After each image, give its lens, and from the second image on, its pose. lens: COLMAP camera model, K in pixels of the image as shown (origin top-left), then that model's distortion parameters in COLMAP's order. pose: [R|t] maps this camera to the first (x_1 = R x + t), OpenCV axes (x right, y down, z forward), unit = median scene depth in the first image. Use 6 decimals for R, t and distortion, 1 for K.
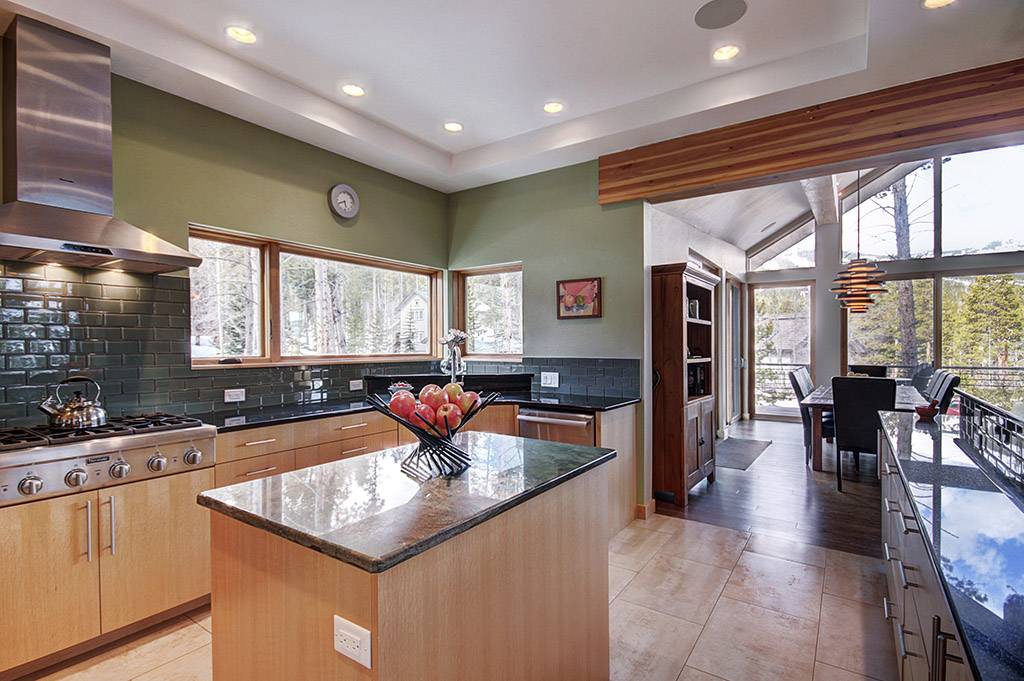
lens RADIAL K [[485.7, 0, 517.2], [0, 485.7, 348.5], [0, 0, 1]] dist [0.004882, -0.004056]
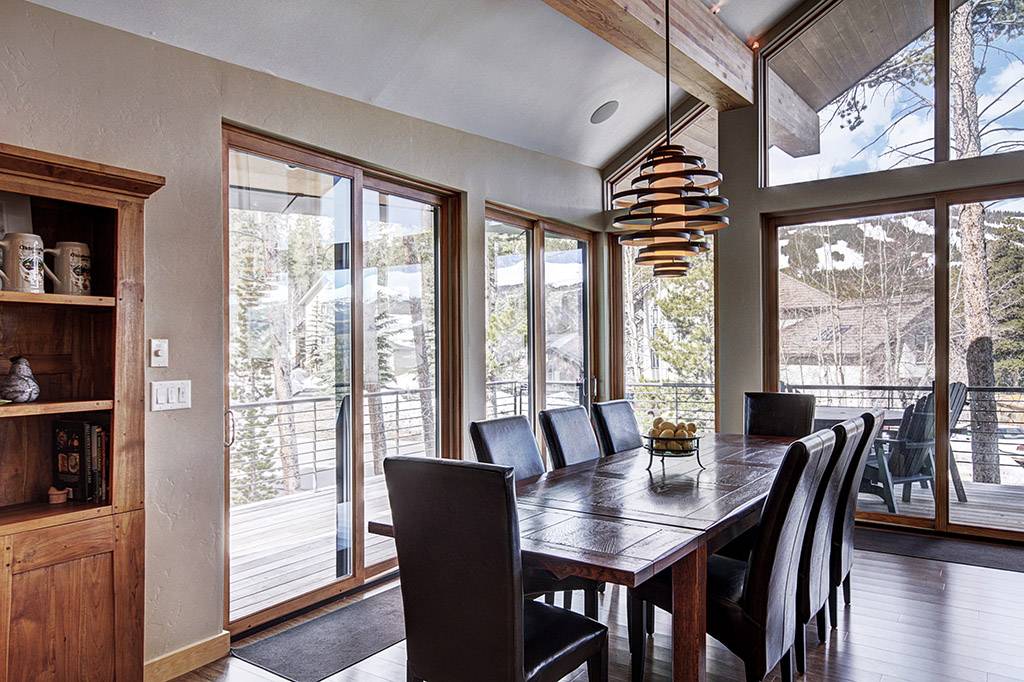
lens RADIAL K [[680.4, 0, 511.5], [0, 680.4, 359.4], [0, 0, 1]] dist [0.019931, 0.001424]
pose [[0.999853, -0.013457, -0.010665, 0.894534], [0.013517, 0.999893, 0.005620, -0.012000], [0.010588, -0.005763, 0.999927, 0.651401]]
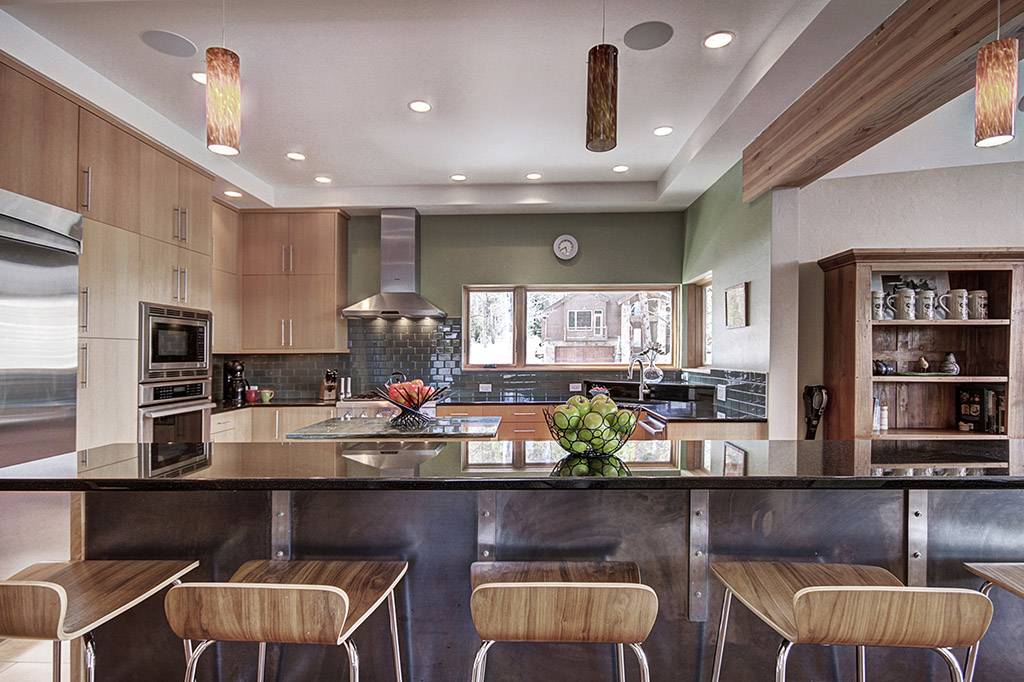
lens RADIAL K [[534.6, 0, 510.0], [0, 534.6, 346.4], [0, 0, 1]] dist [0.014327, -0.001572]
pose [[0.541747, -0.013668, -0.840430, 0.824155], [-0.002554, 0.999836, -0.017907, -0.007920], [0.840538, 0.011847, 0.541623, 0.093914]]
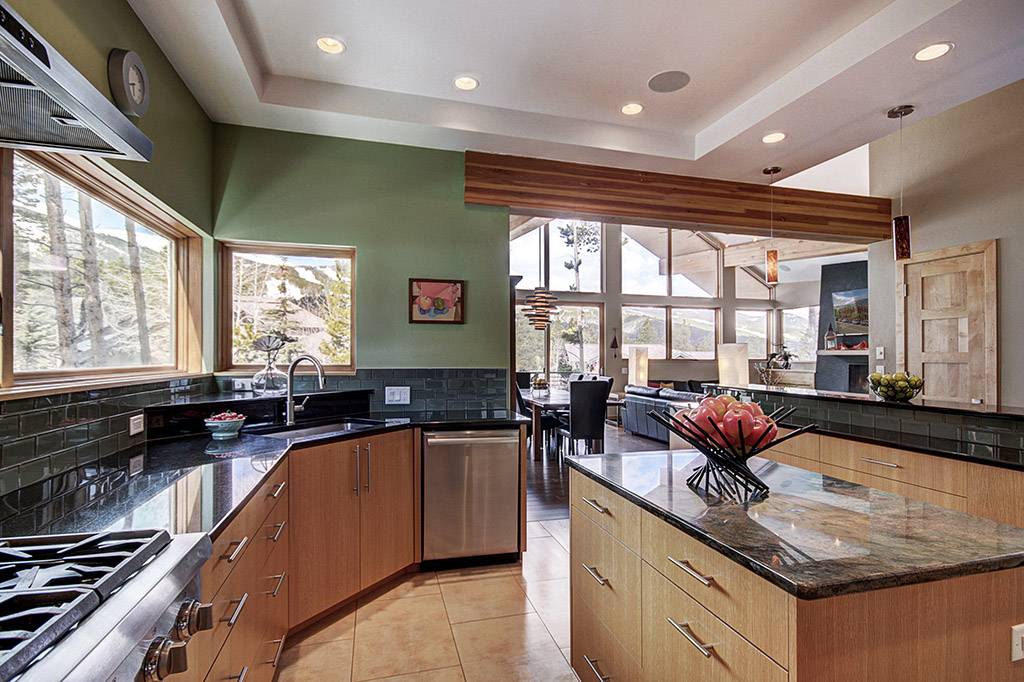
lens RADIAL K [[511.3, 0, 516.5], [0, 511.3, 348.7], [0, 0, 1]] dist [0.004360, -0.000327]
pose [[0.643207, 0.017105, 0.765501, -0.538255], [-0.001944, 0.999784, -0.020707, 0.002110], [-0.765690, 0.011831, 0.643101, 0.325206]]
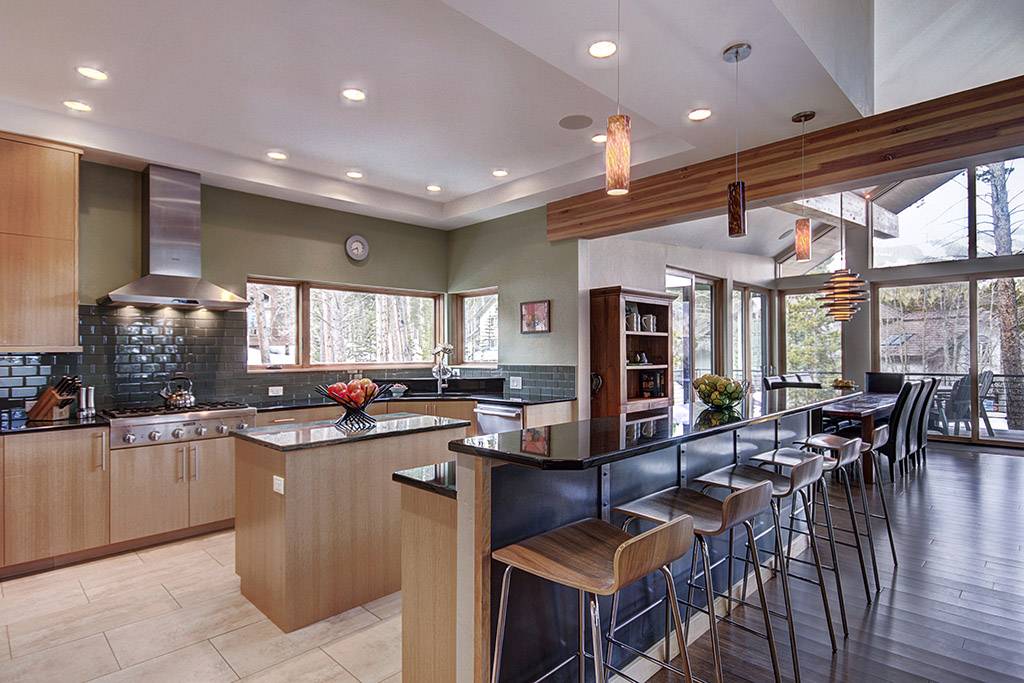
lens RADIAL K [[534.6, 0, 513.8], [0, 534.6, 342.4], [0, 0, 1]] dist [0.014327, -0.001572]
pose [[0.982799, -0.009387, -0.184438, 0.356221], [0.004645, 0.999648, -0.026128, -0.003246], [0.184619, 0.024822, 0.982497, -0.381013]]
